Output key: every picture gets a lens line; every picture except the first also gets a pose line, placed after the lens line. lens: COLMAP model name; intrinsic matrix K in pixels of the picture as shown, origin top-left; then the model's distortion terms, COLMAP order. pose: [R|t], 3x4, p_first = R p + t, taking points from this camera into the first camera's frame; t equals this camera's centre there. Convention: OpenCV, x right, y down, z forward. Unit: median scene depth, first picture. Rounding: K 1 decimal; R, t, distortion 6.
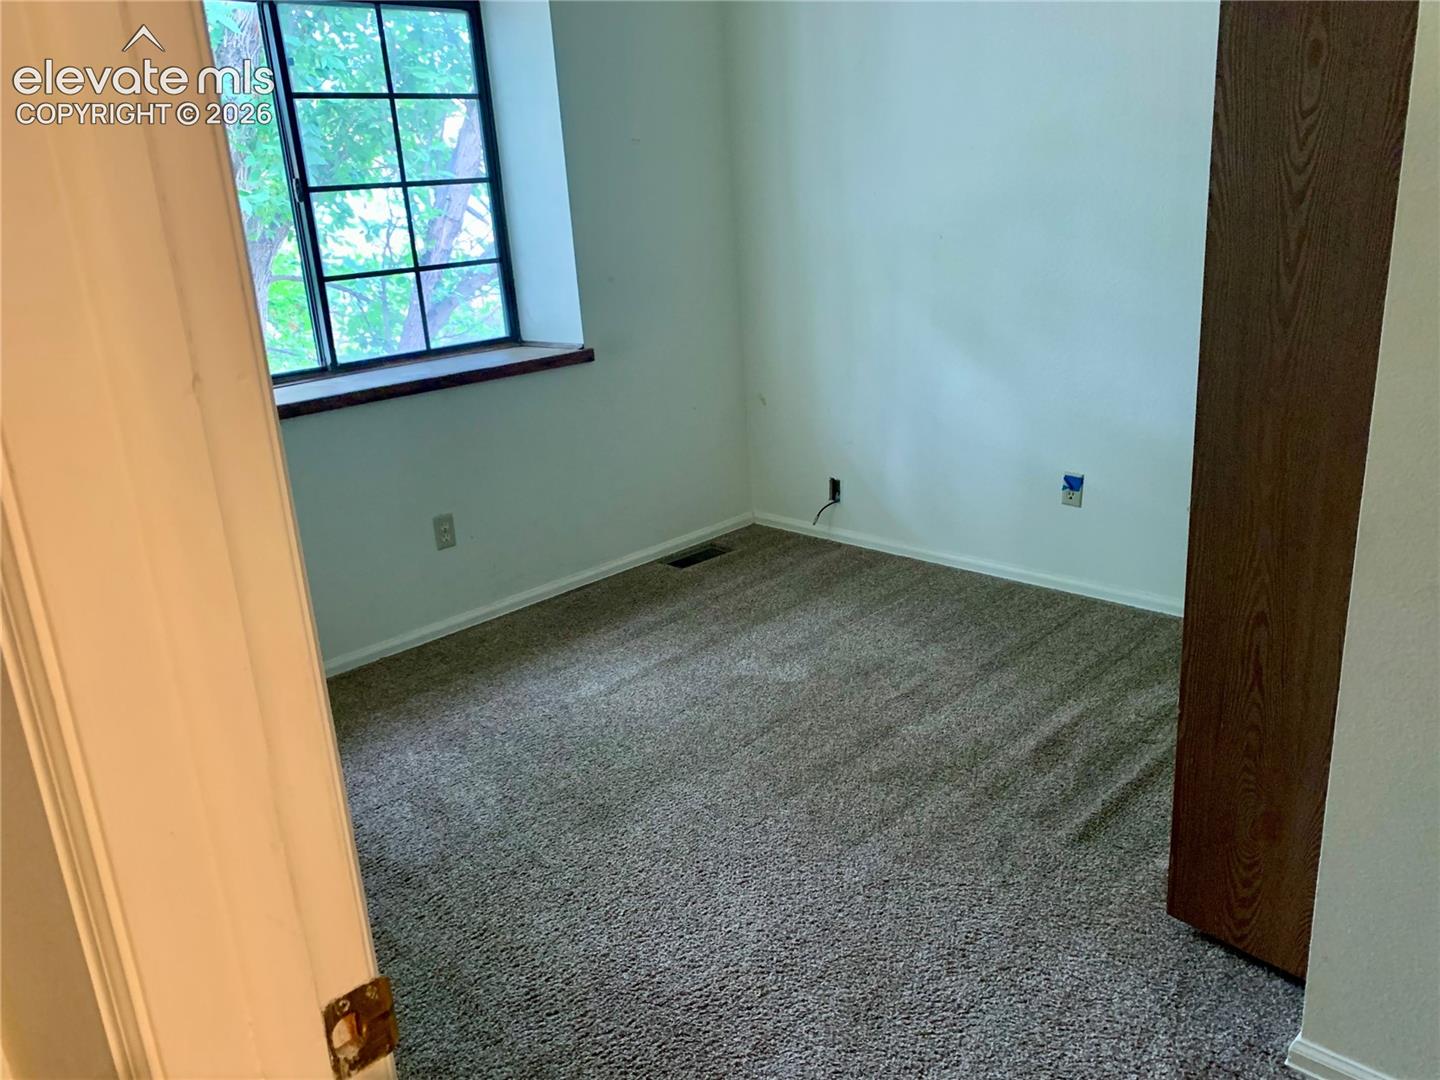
lens RADIAL K [[1107.6, 0, 728.4], [0, 1107.6, 531.9], [0, 0, 1]] dist [0.057171, -0.065291]
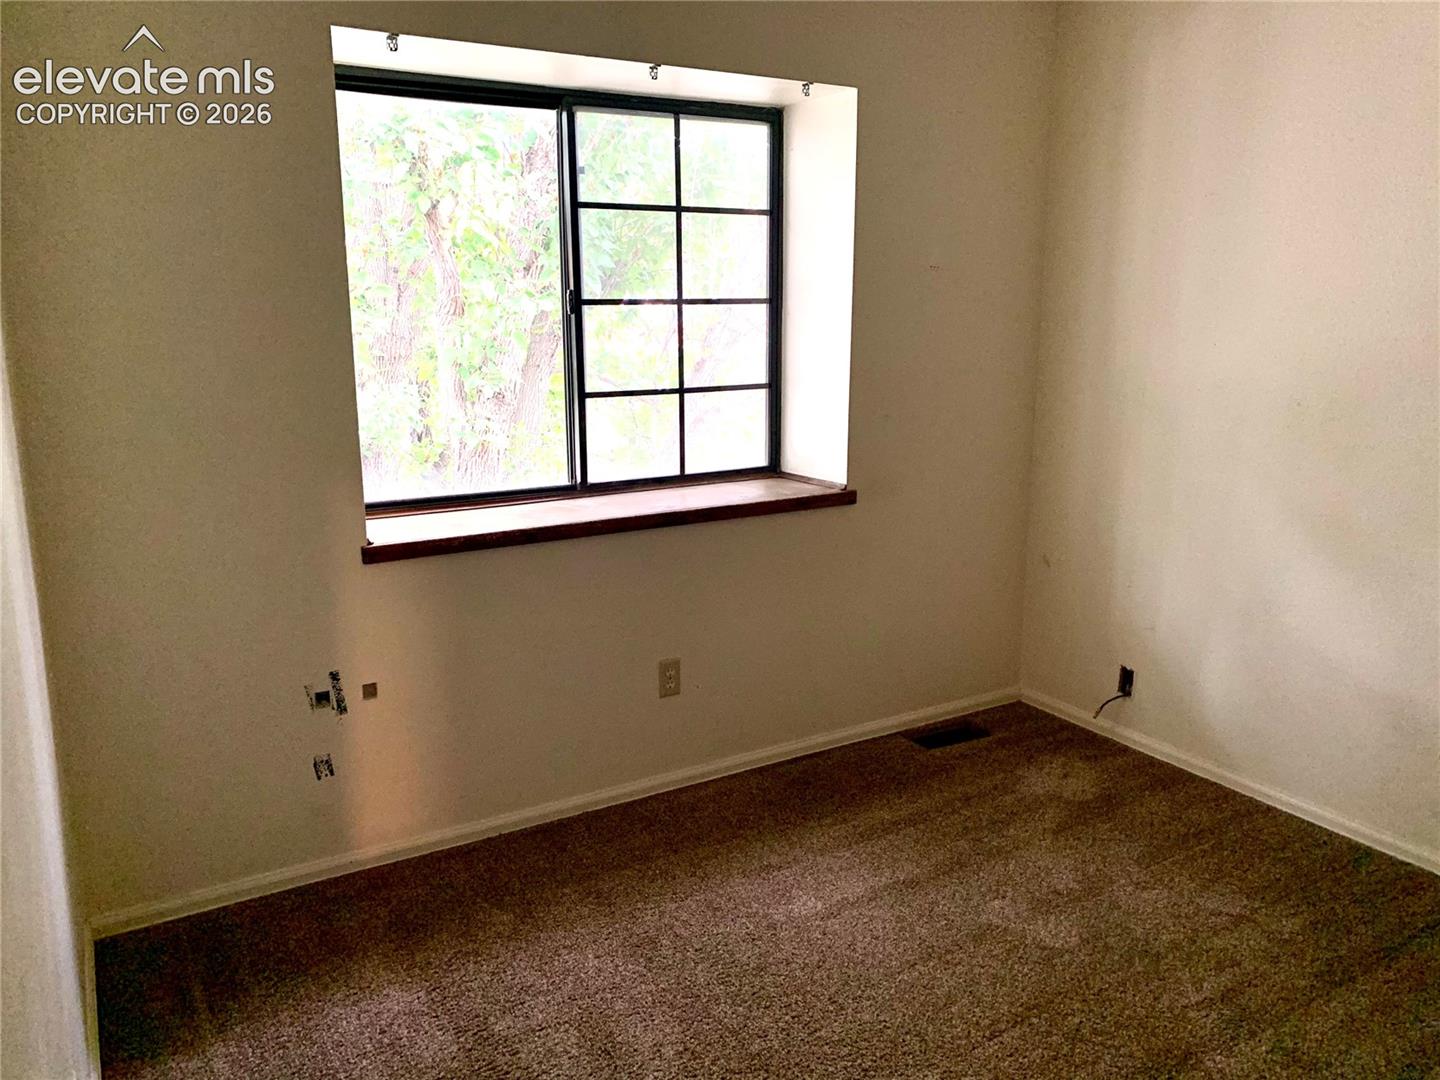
lens RADIAL K [[1107.6, 0, 720.6], [0, 1107.6, 540.7], [0, 0, 1]] dist [0.057171, -0.065291]
pose [[0.966409, 0.112914, -0.230877, -0.020089], [-0.129625, 0.989836, -0.058492, -0.064439], [0.221925, 0.086455, 0.971223, 0.125101]]
